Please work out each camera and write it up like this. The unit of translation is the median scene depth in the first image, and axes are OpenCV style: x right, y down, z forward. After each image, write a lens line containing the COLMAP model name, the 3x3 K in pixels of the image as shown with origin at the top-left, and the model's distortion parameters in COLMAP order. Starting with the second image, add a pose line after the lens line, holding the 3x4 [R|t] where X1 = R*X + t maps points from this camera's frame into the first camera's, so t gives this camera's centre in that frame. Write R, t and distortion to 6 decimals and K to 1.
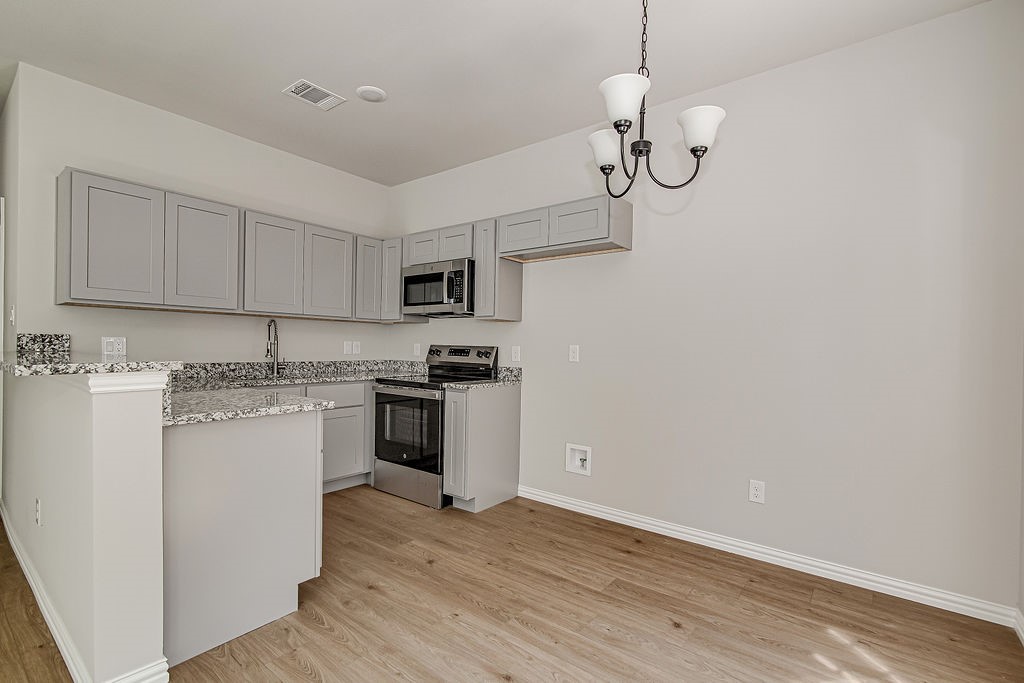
lens RADIAL K [[467.0, 0, 511.9], [0, 467.0, 368.4], [0, 0, 1]] dist [-0.000600, -0.000285]
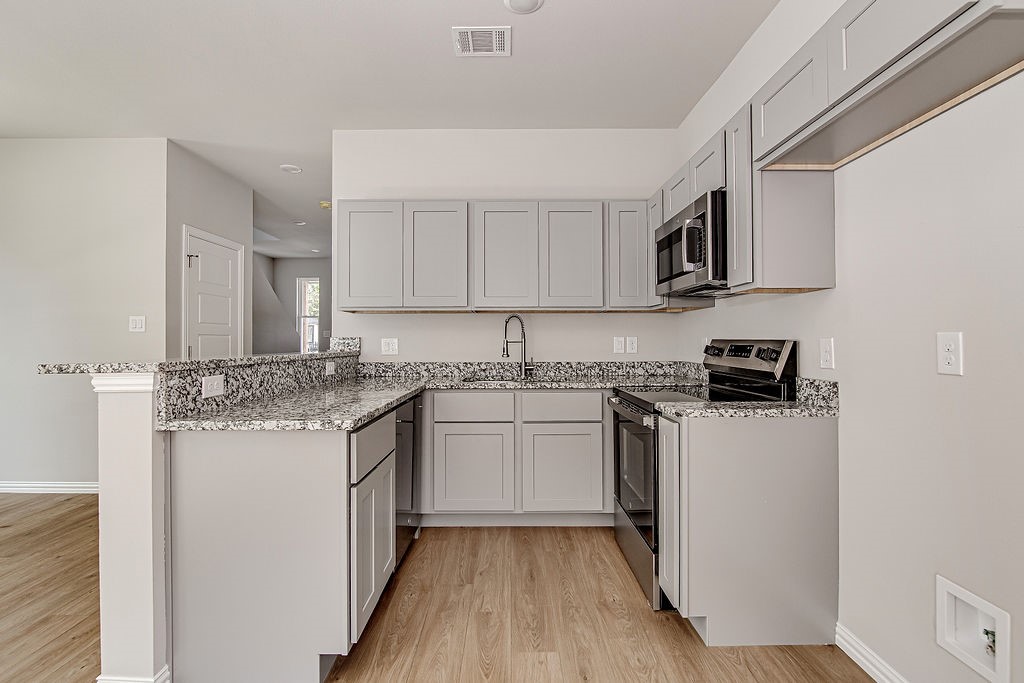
lens RADIAL K [[474.5, 0, 512.0], [0, 474.5, 341.5], [0, 0, 1]] dist [-0.001069, -0.000708]
pose [[0.617731, -0.017974, -0.786184, 0.204701], [-0.023764, 0.998856, -0.041508, -0.015257], [0.786030, 0.044324, 0.616597, 0.428313]]
